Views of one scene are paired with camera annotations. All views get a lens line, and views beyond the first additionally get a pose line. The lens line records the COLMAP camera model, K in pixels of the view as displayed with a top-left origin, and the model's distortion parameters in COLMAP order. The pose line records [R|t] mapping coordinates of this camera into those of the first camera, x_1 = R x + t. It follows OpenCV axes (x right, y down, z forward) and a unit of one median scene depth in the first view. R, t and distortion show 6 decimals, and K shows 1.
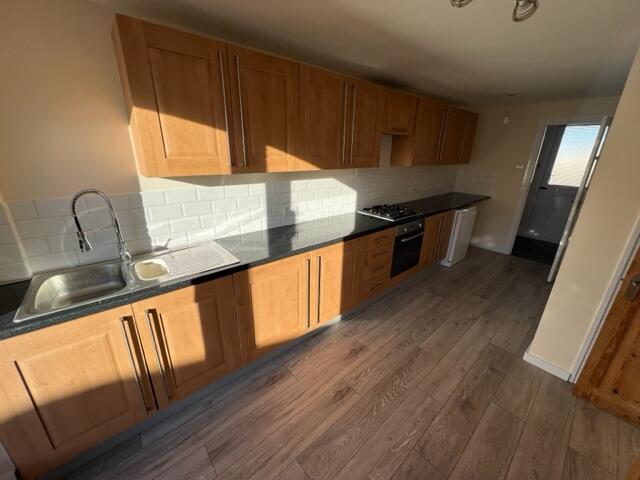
lens RADIAL K [[254.3, 0, 317.9], [0, 254.3, 237.1], [0, 0, 1]] dist [-0.000770, -0.000027]
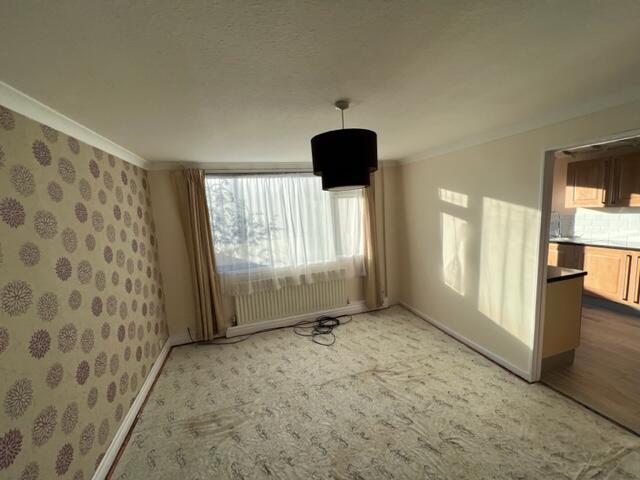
lens RADIAL K [[254.3, 0, 320.2], [0, 254.3, 239.3], [0, 0, 1]] dist [-0.000770, -0.000027]
pose [[-0.390100, 0.120493, -0.912854, 2.882045], [-0.250051, 0.940280, 0.230971, 0.135810], [0.886169, 0.318362, -0.336674, -0.401111]]
